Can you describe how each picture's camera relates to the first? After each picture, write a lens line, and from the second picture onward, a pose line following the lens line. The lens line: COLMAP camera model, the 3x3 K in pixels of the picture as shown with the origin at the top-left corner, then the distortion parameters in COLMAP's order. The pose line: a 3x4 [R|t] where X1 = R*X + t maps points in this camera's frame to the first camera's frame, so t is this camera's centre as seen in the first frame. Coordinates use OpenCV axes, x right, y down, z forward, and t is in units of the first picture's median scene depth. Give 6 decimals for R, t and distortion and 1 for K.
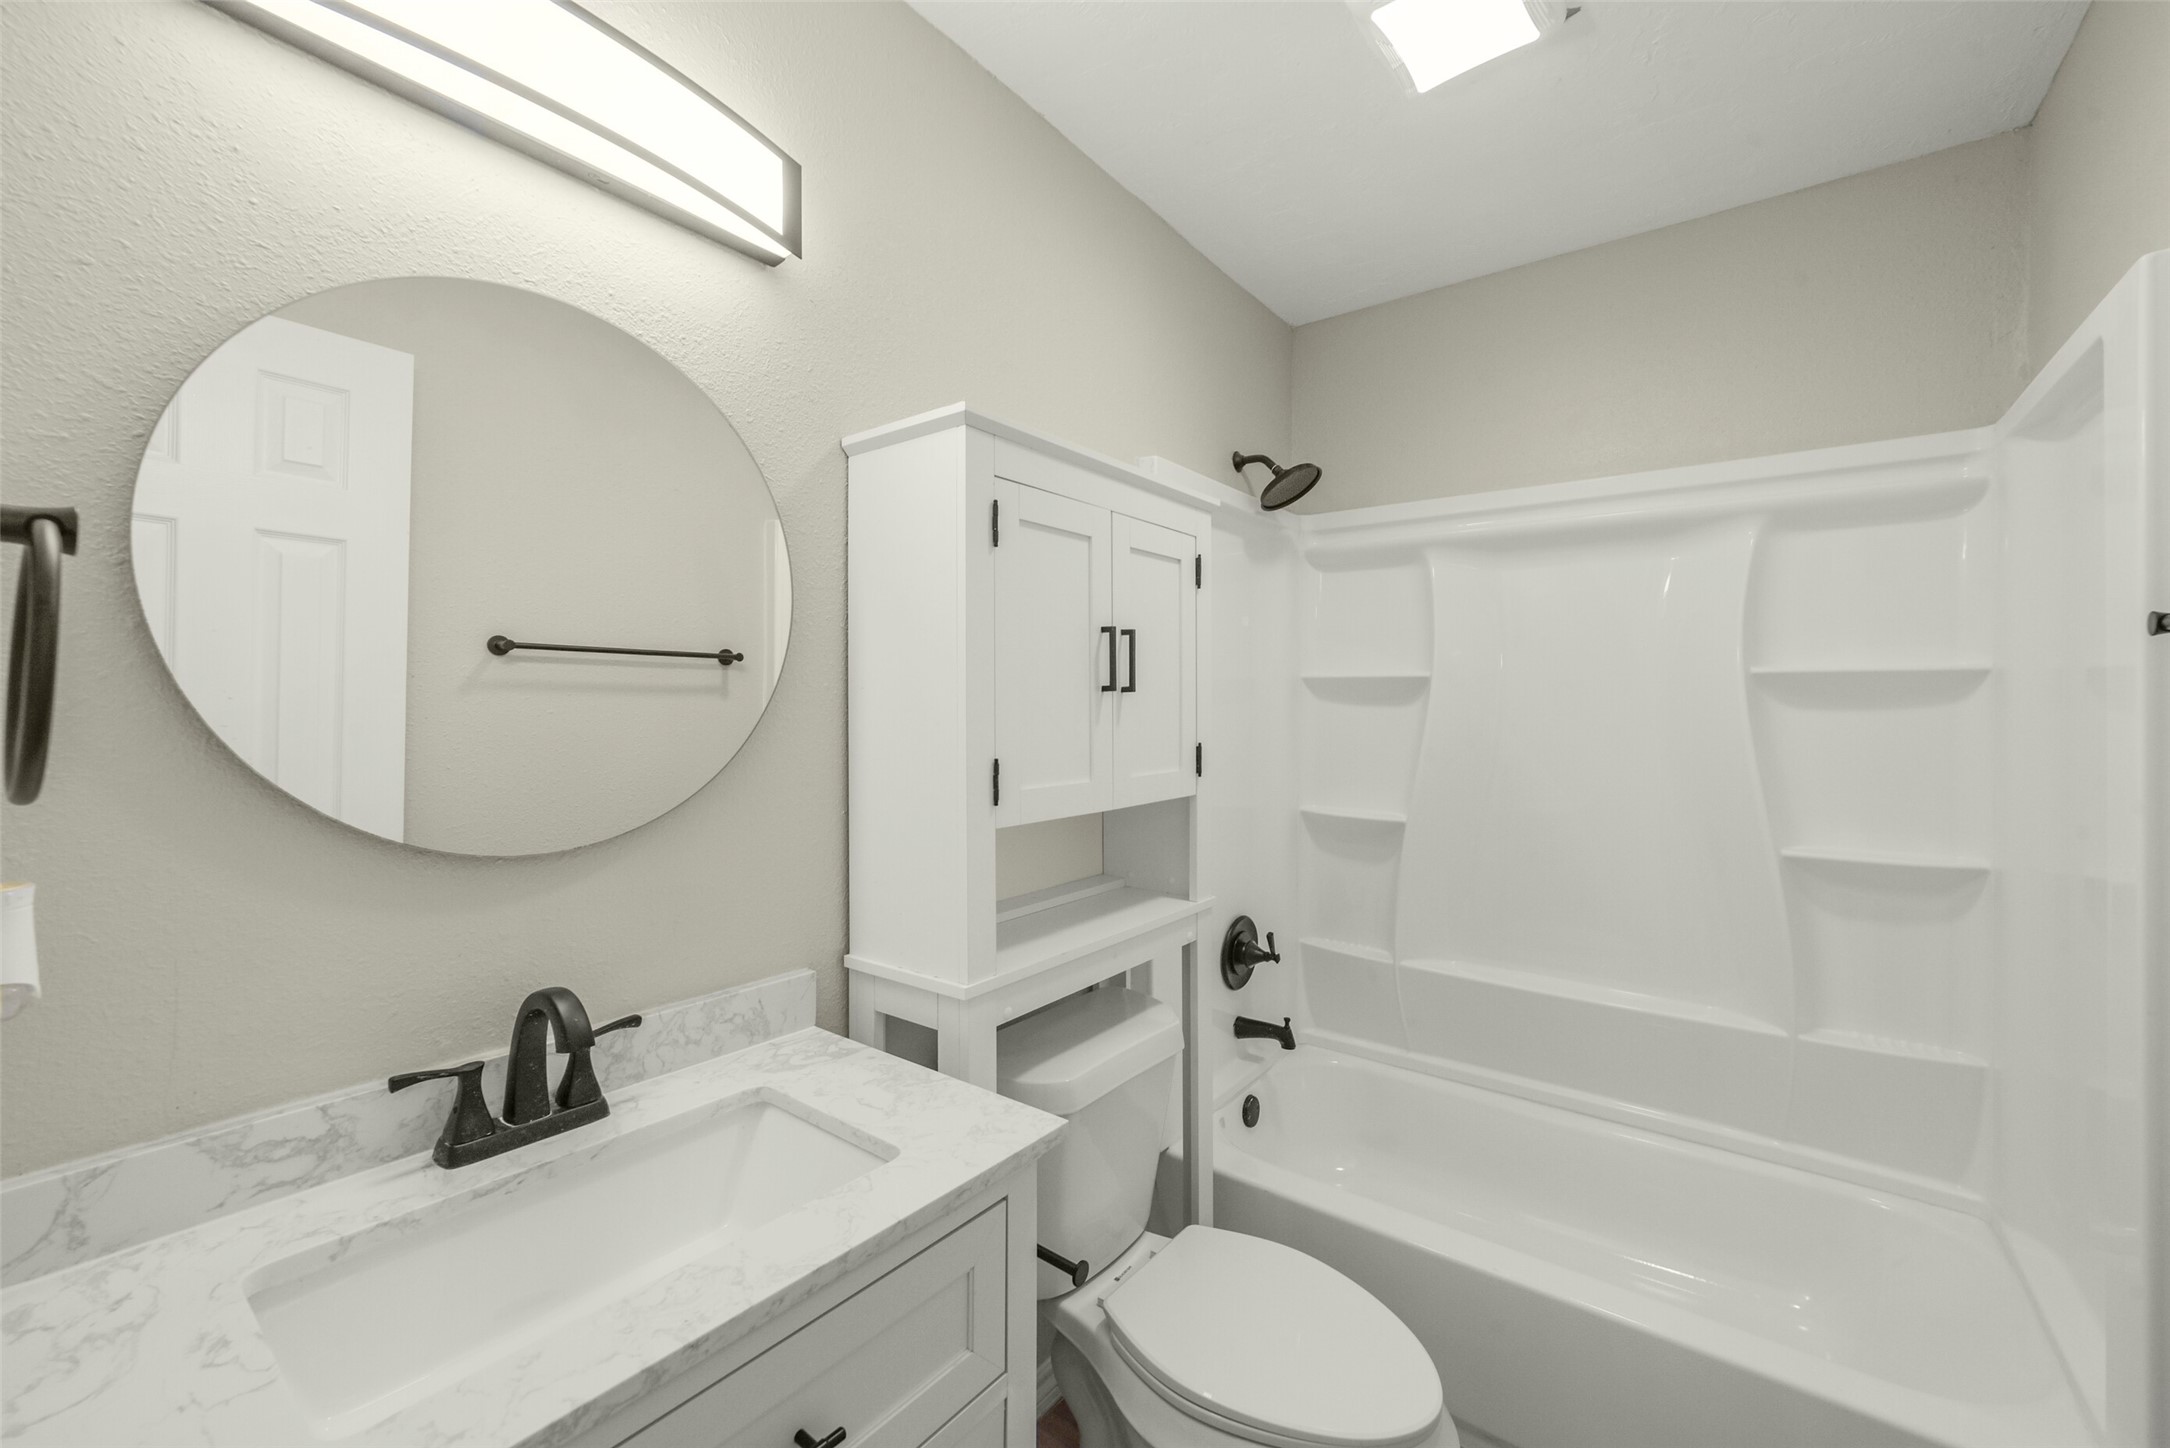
lens RADIAL K [[871.8, 0, 1095.5], [0, 871.8, 702.9], [0, 0, 1]] dist [-0.039550, 0.008570]
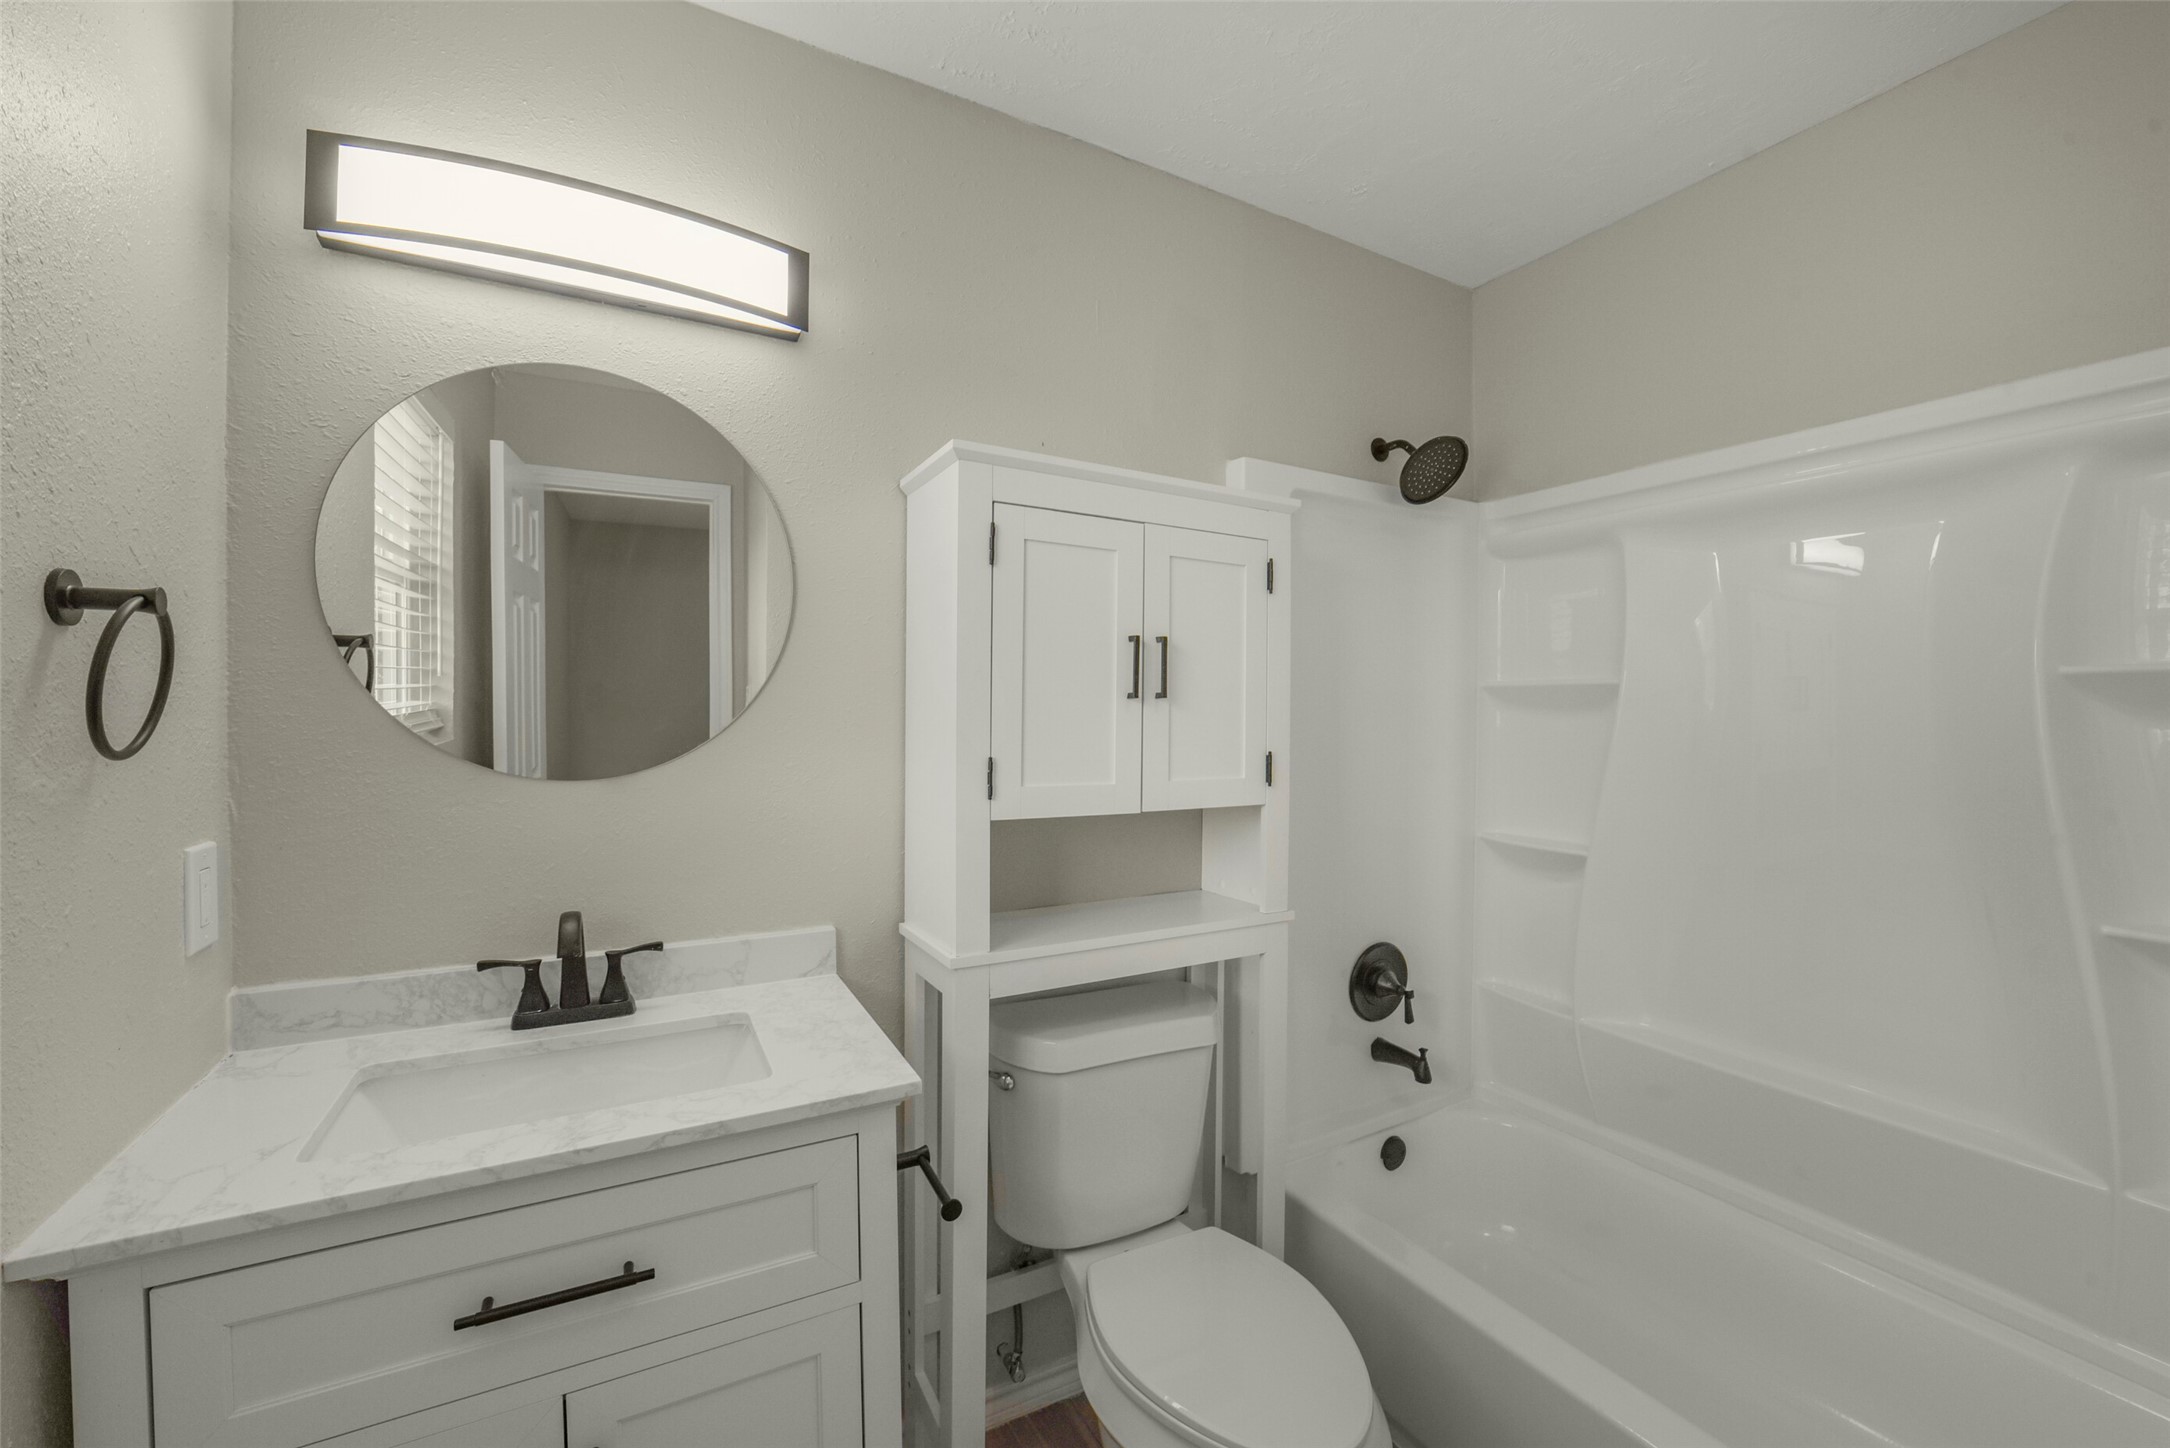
lens RADIAL K [[841.9, 0, 1081.2], [0, 841.9, 739.1], [0, 0, 1]] dist [-0.009484, -0.000067]
pose [[0.917087, 0.018696, -0.398249, 0.382566], [-0.004868, 0.999351, 0.035704, -0.000161], [0.398658, -0.030805, 0.916582, 0.053267]]
